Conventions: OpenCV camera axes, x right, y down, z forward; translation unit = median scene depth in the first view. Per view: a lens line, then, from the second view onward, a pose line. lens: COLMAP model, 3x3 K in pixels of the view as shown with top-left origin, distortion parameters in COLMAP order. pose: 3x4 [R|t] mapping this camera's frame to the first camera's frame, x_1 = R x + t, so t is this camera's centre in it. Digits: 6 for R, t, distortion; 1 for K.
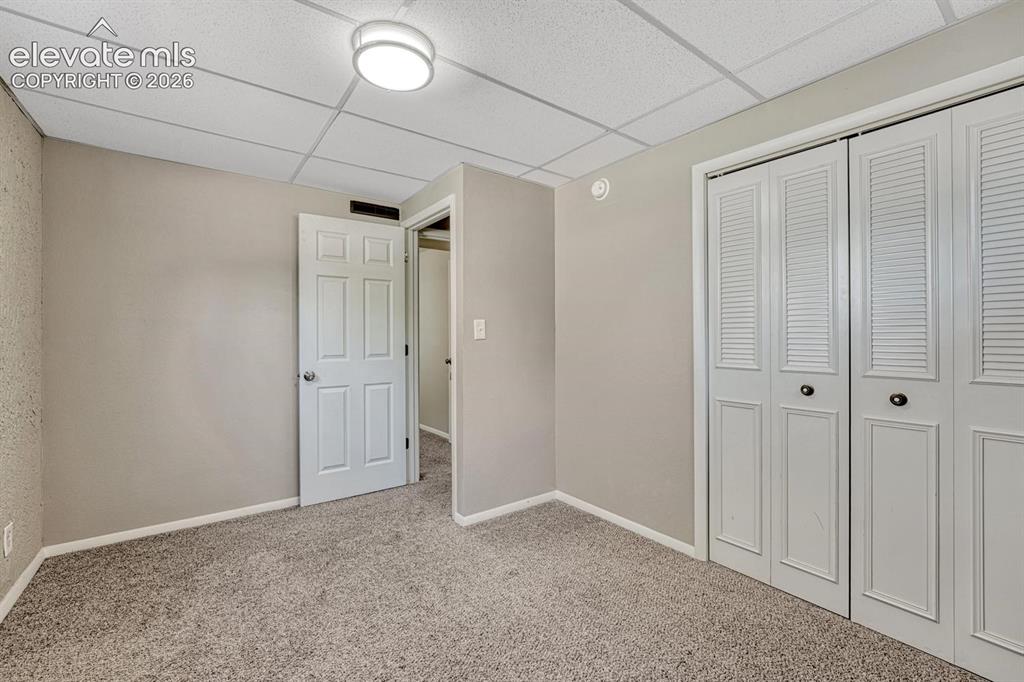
lens RADIAL K [[434.9, 0, 512.0], [0, 434.9, 341.0], [0, 0, 1]] dist [0.000442, 0.000105]
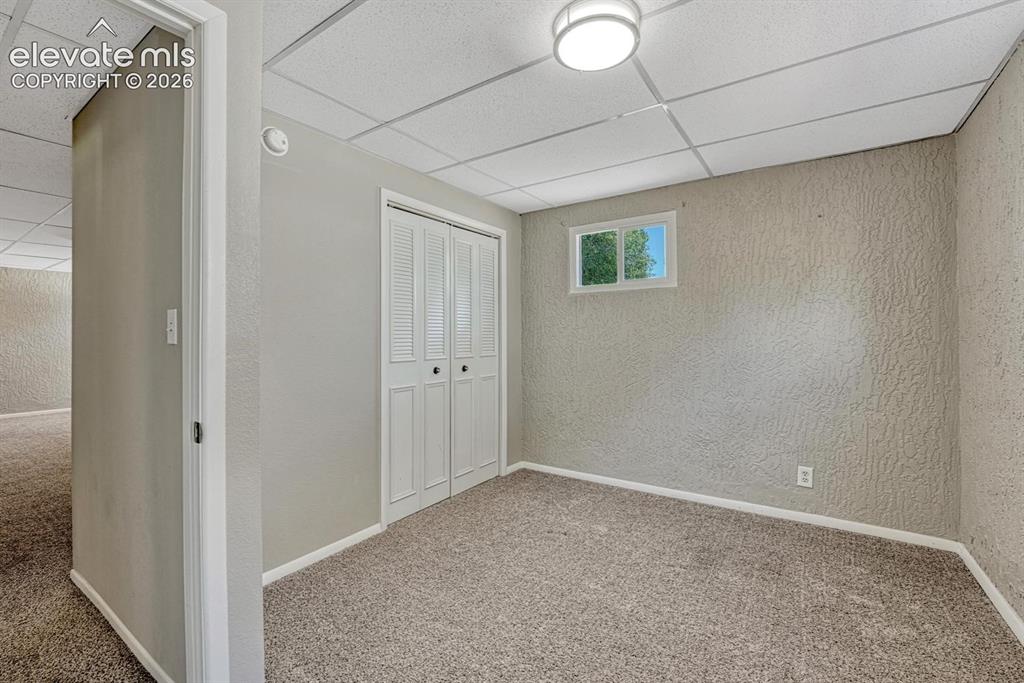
lens RADIAL K [[434.9, 0, 512.0], [0, 434.9, 341.5], [0, 0, 1]] dist [0.000442, 0.000105]
pose [[-0.326767, -0.010332, 0.945048, -0.925913], [0.011470, 0.999823, 0.014897, -0.013652], [-0.945035, 0.015708, -0.326591, 1.259074]]
